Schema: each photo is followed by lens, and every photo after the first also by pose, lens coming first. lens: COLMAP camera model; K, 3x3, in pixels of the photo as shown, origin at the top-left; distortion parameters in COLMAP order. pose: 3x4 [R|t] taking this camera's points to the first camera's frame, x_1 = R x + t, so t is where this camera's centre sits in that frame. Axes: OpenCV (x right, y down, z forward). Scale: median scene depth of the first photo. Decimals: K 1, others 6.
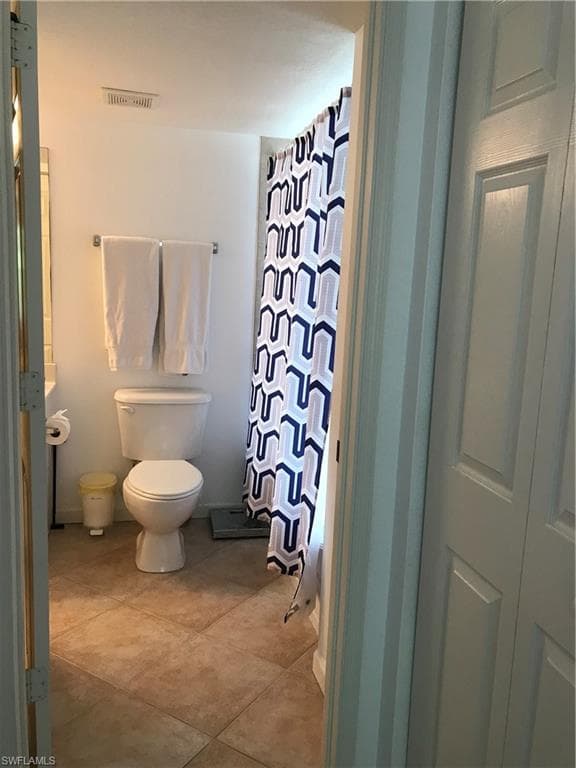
lens RADIAL K [[618.6, 0, 288.0], [0, 618.6, 384.0], [0, 0, 1]] dist [0.007011, -0.008099]
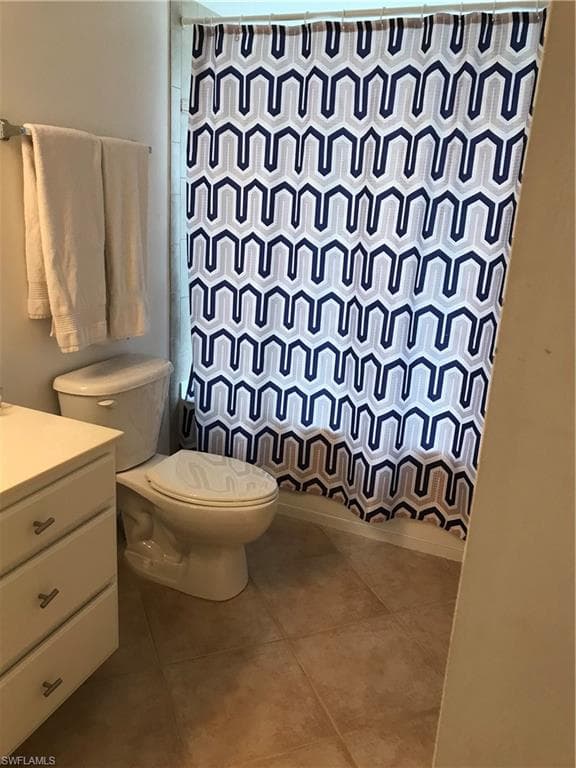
lens RADIAL K [[618.6, 0, 288.0], [0, 618.6, 384.0], [0, 0, 1]] dist [0.007011, -0.008099]
pose [[0.598968, -0.237308, 0.764802, -0.648562], [0.090643, 0.969034, 0.229690, -0.116090], [-0.795627, -0.068252, 0.601930, 0.448098]]
